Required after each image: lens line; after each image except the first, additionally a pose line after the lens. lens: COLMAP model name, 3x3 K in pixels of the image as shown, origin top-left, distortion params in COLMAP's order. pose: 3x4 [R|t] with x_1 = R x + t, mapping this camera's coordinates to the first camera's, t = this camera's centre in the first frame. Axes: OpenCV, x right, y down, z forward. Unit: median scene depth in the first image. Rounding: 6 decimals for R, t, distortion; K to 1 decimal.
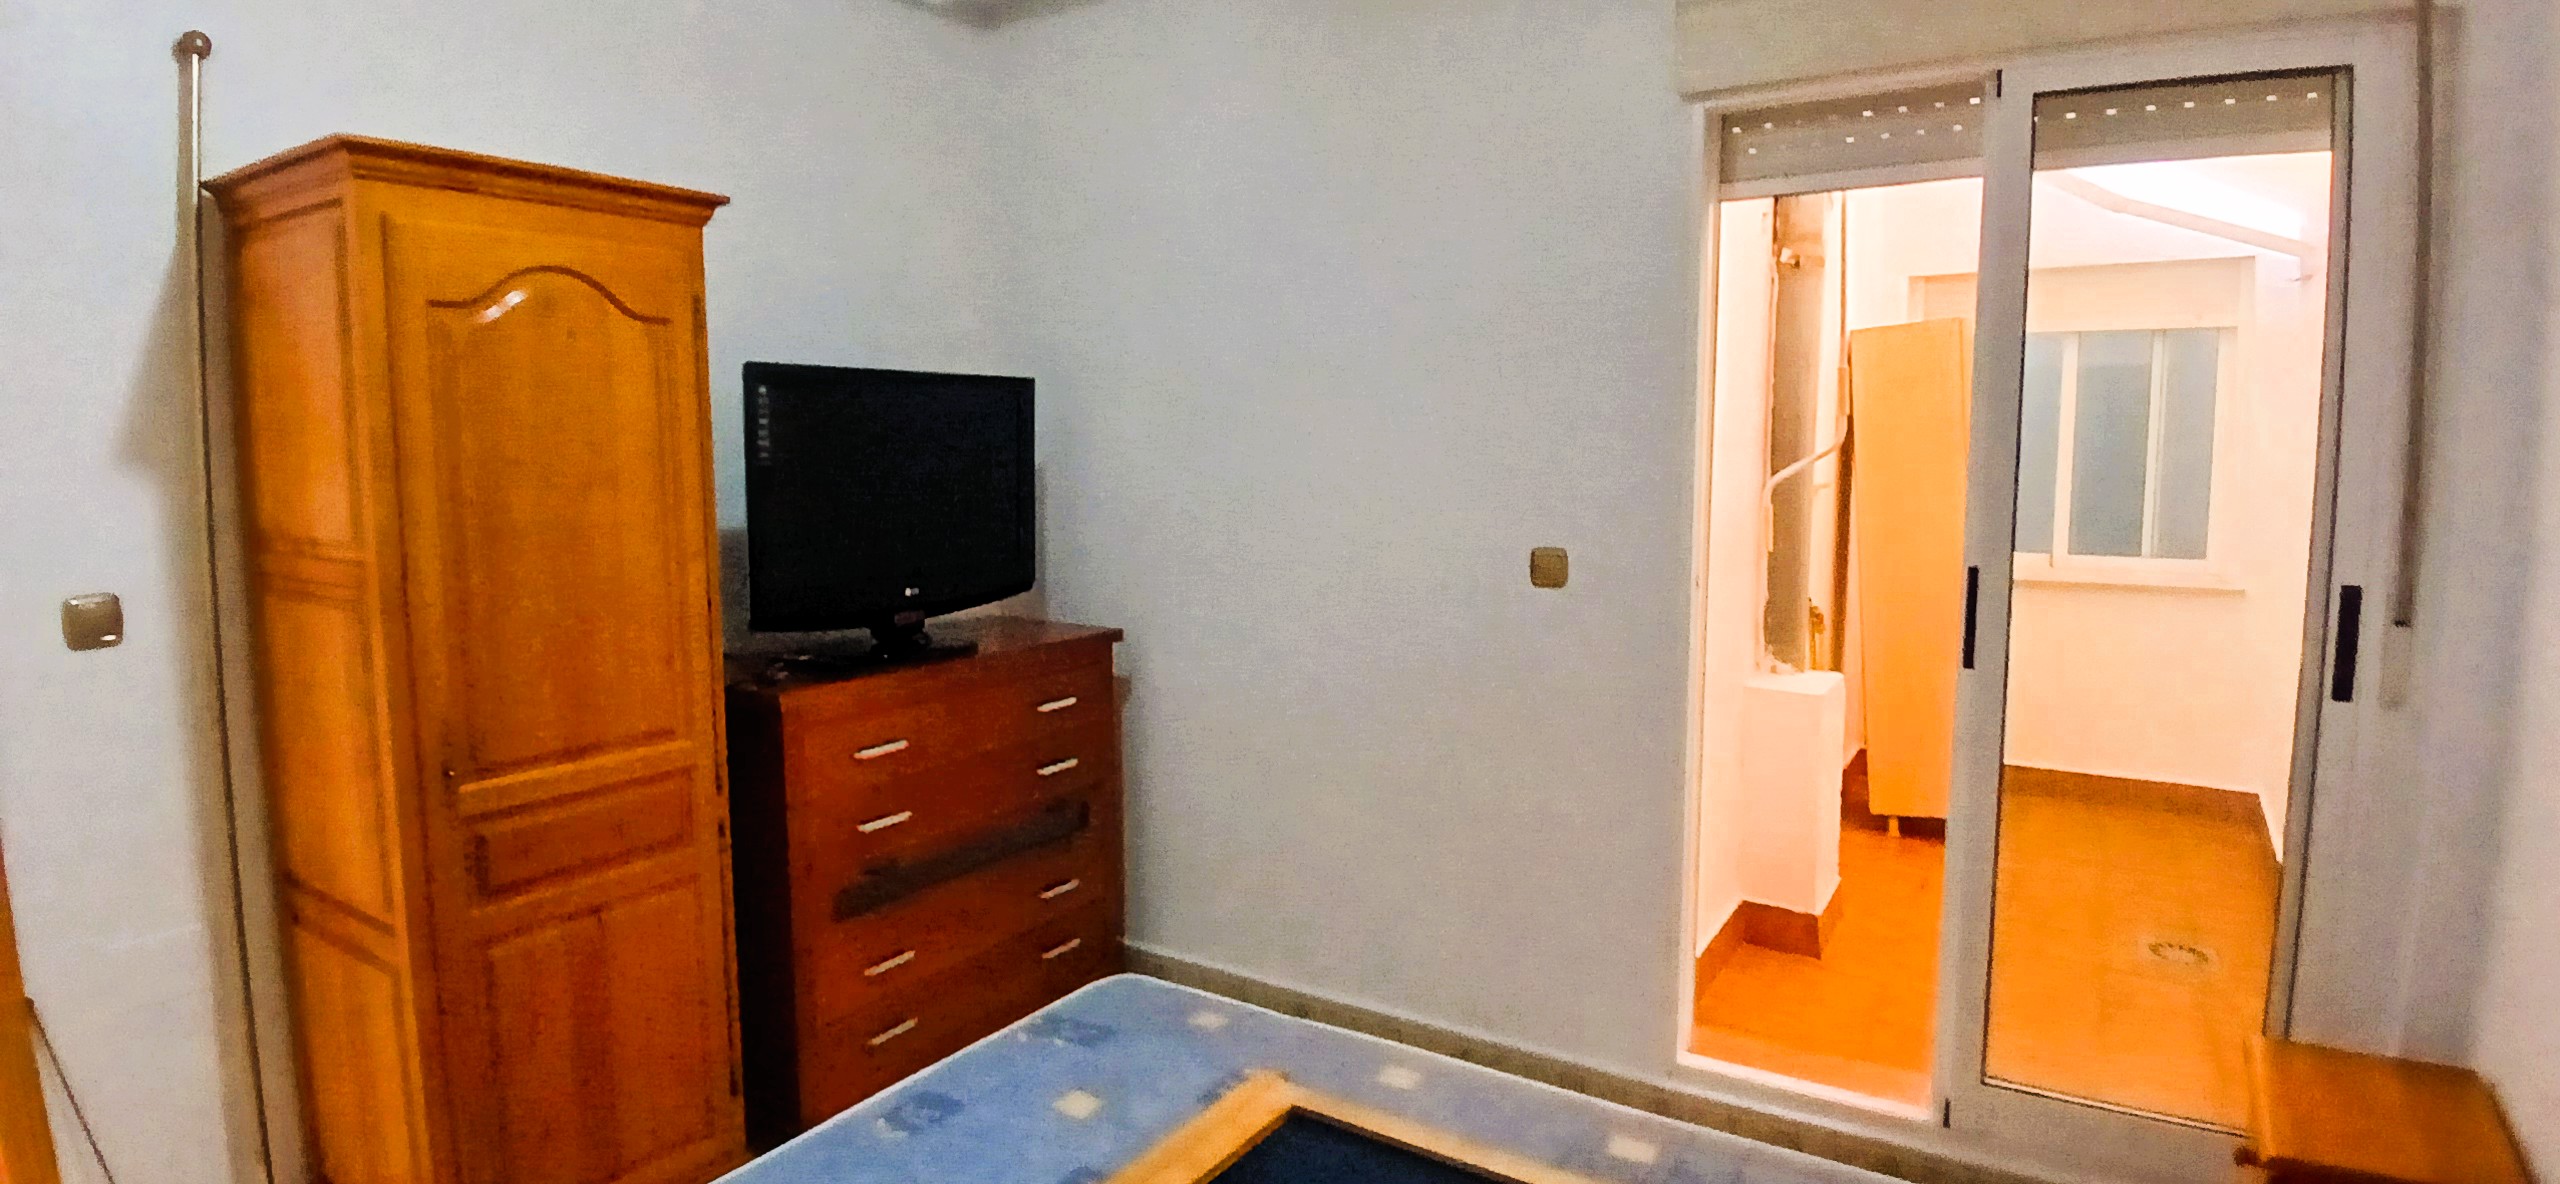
lens RADIAL K [[1279.5, 0, 1280.0], [0, 1279.5, 592.0], [0, 0, 1]] dist [-0.057844, -0.000013]
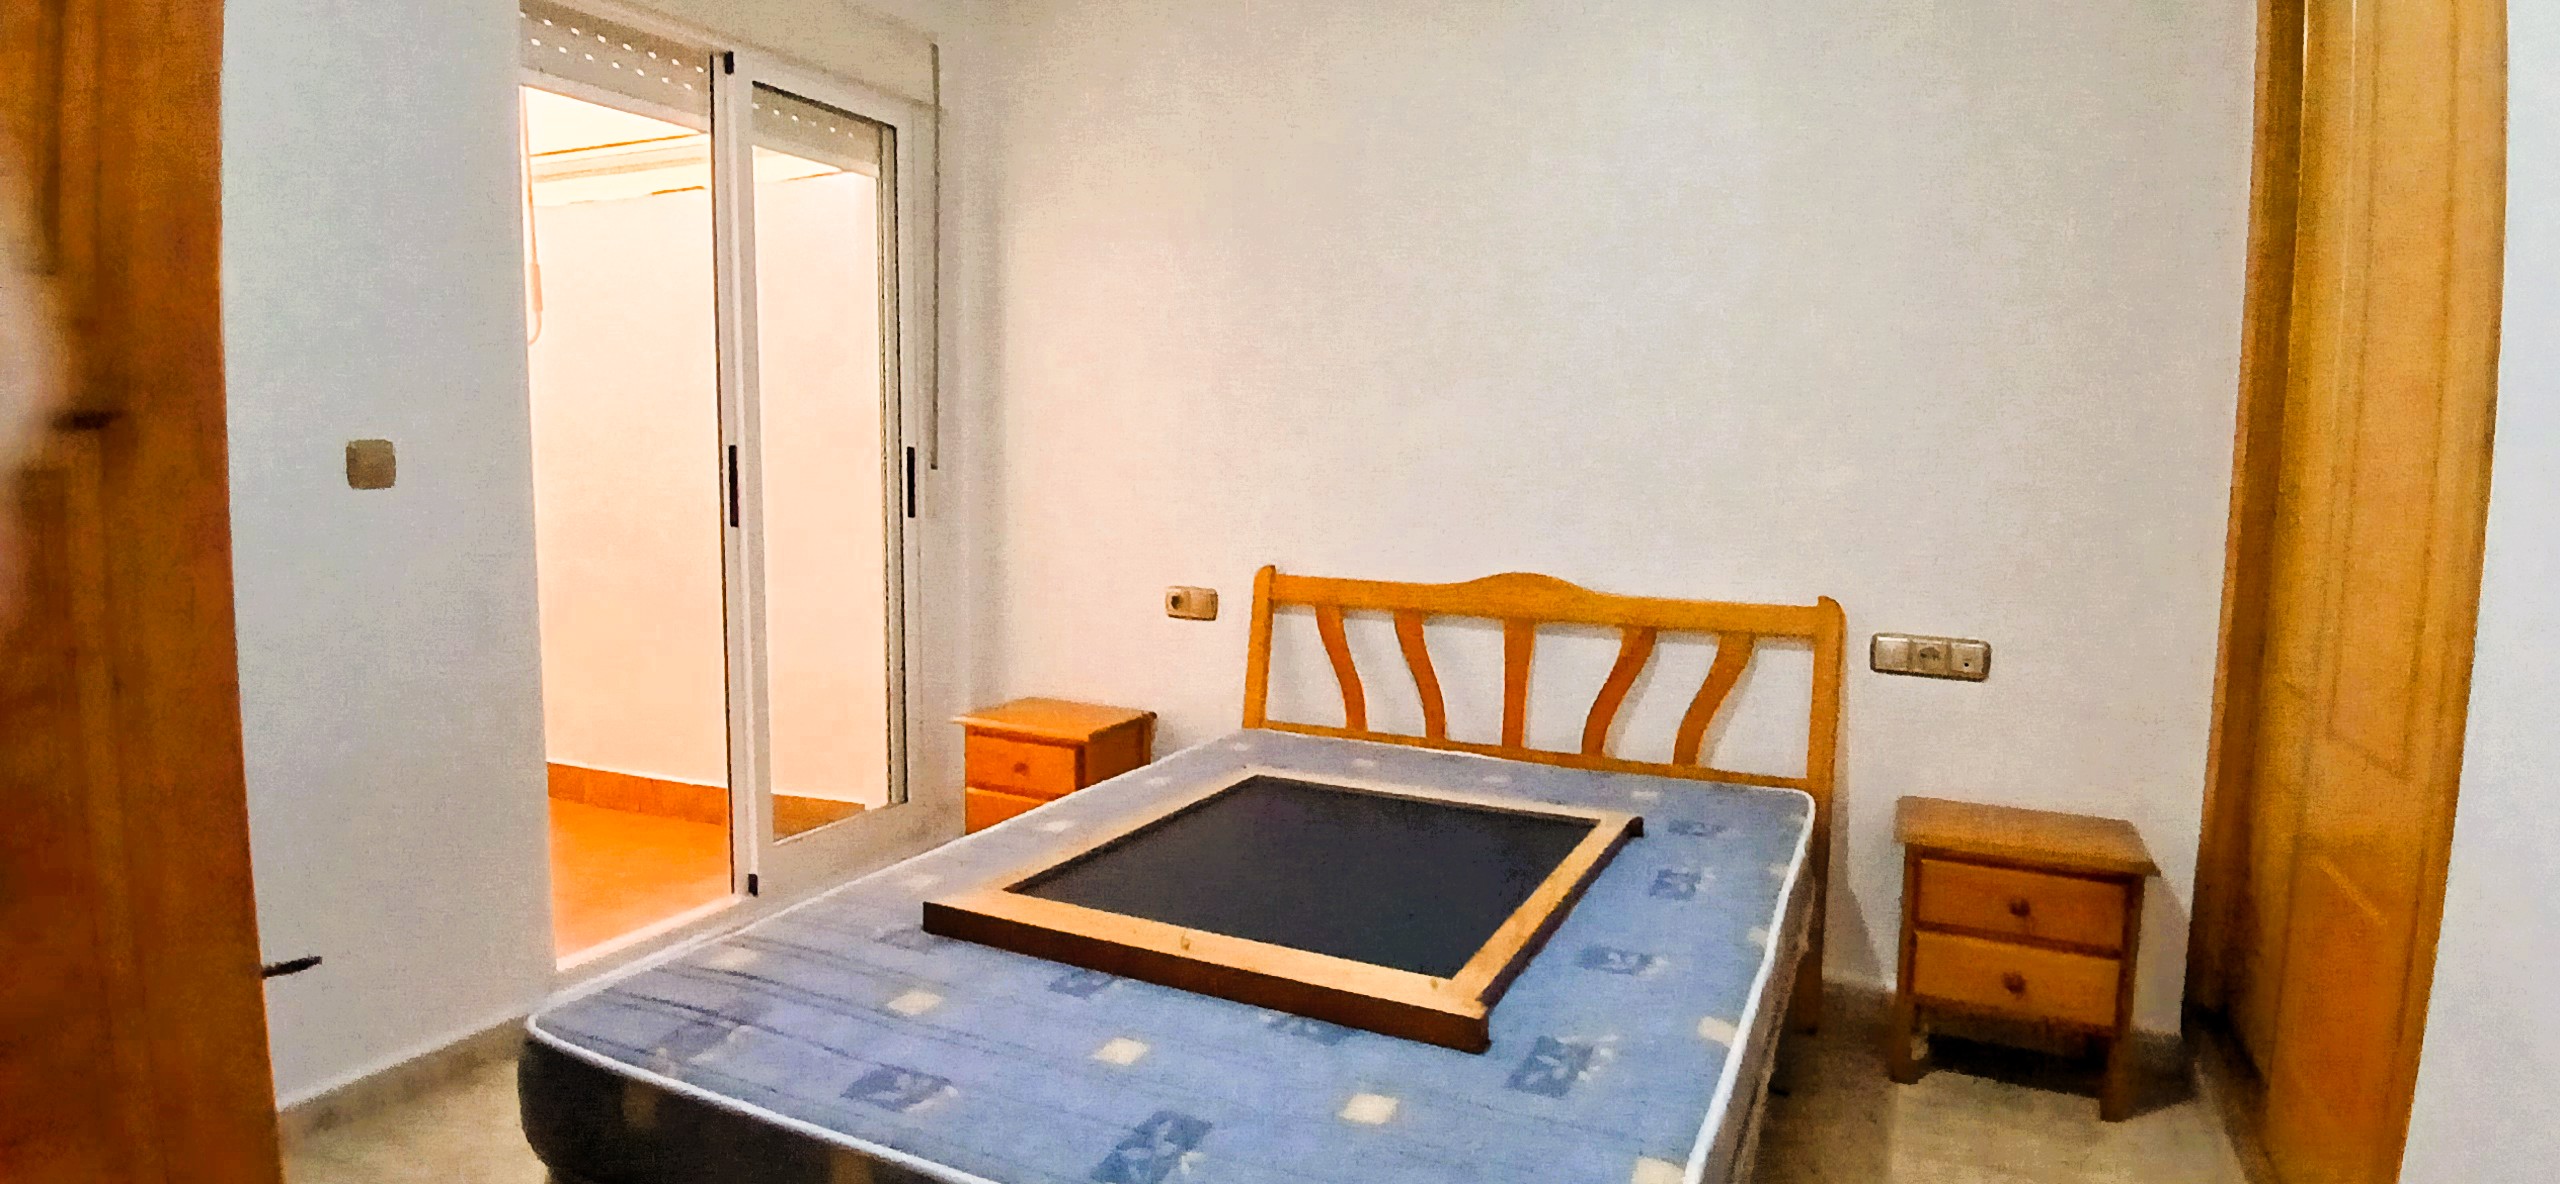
lens RADIAL K [[1279.5, 0, 1280.0], [0, 1279.5, 592.0], [0, 0, 1]] dist [-0.057844, -0.000013]
pose [[-0.105061, -0.104588, 0.988951, -0.734004], [0.097693, 0.988559, 0.114925, 0.031331], [-0.989656, 0.108687, -0.093641, 0.563587]]
